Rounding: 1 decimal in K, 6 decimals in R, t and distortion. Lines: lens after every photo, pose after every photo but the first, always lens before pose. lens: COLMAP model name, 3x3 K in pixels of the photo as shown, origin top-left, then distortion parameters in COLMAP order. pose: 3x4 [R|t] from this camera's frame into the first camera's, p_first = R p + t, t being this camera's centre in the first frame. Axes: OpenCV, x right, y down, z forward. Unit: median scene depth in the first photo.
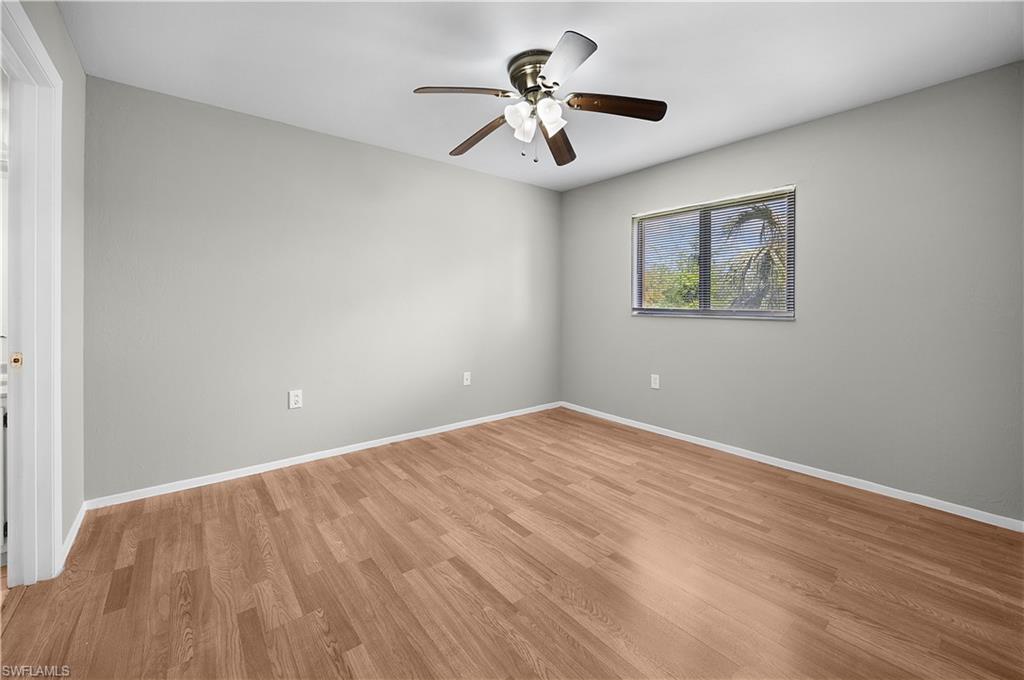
lens RADIAL K [[408.4, 0, 514.1], [0, 408.4, 303.8], [0, 0, 1]] dist [0.000020, -0.000095]
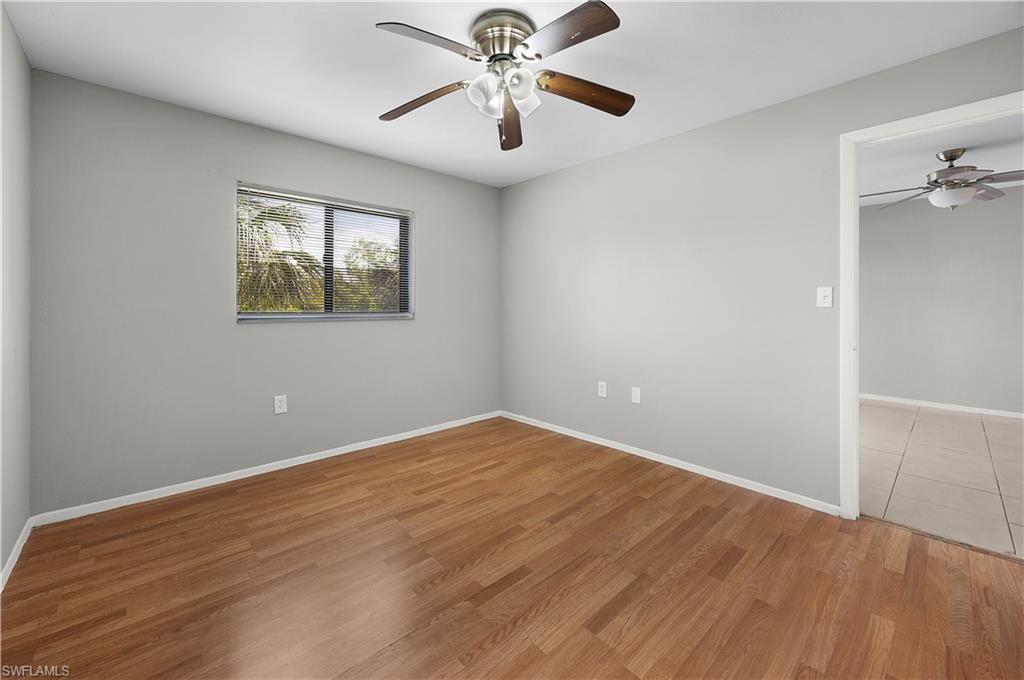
lens RADIAL K [[408.4, 0, 514.1], [0, 408.4, 303.8], [0, 0, 1]] dist [0.000020, -0.000095]
pose [[-0.068378, 0.006204, 0.997640, -0.798886], [-0.000393, 0.999980, -0.006246, 0.006118], [-0.997659, -0.000819, -0.068374, 1.039789]]
